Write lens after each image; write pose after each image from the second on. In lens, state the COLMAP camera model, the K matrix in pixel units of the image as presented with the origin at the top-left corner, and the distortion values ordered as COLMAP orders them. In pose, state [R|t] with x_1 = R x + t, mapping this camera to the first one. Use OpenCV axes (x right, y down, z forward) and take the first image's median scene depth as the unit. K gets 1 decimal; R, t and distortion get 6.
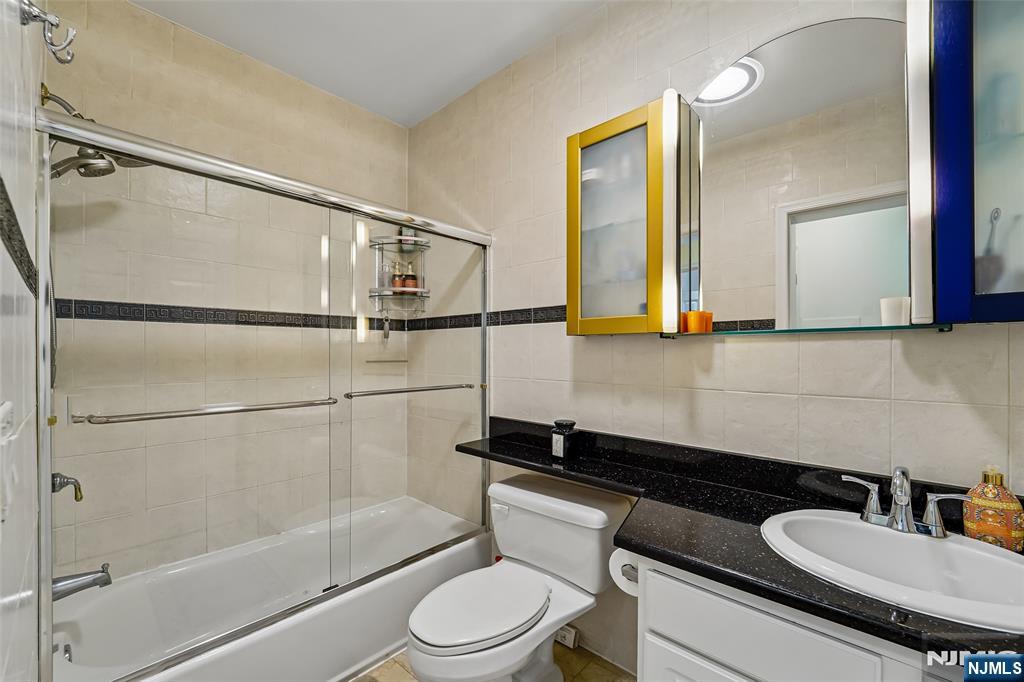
lens RADIAL K [[424.0, 0, 509.4], [0, 424.0, 343.5], [0, 0, 1]] dist [-0.002052, 0.000164]
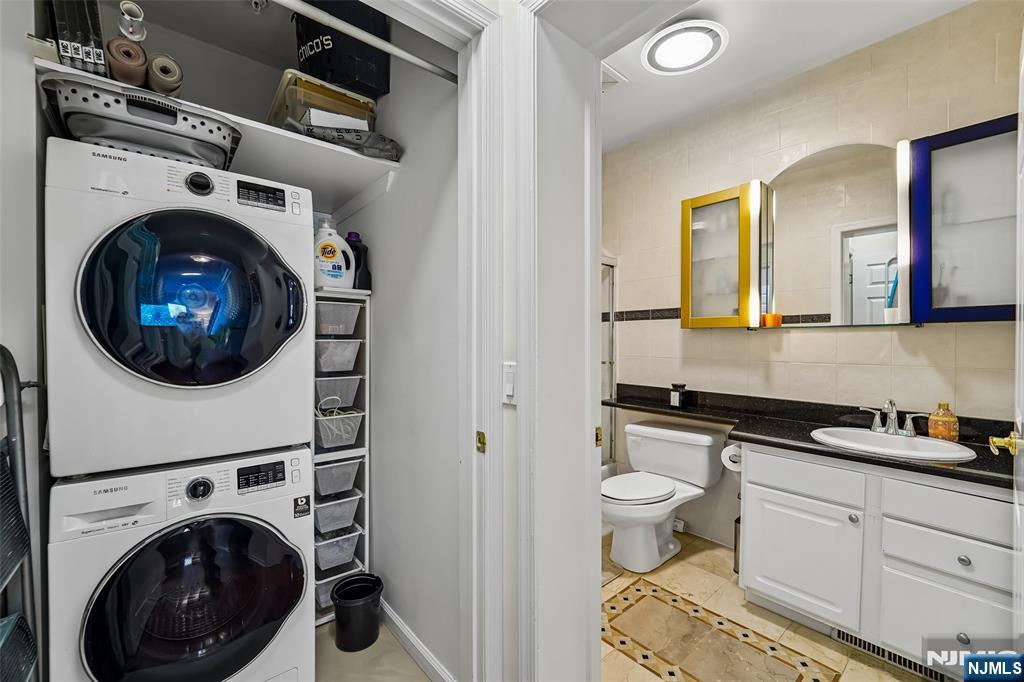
lens RADIAL K [[412.8, 0, 513.6], [0, 412.8, 335.2], [0, 0, 1]] dist [-0.001029, -0.000244]
pose [[0.993496, 0.001594, -0.113859, -0.316863], [-0.000955, 0.999983, 0.005669, -0.001709], [0.113866, -0.005523, 0.993481, -0.602477]]
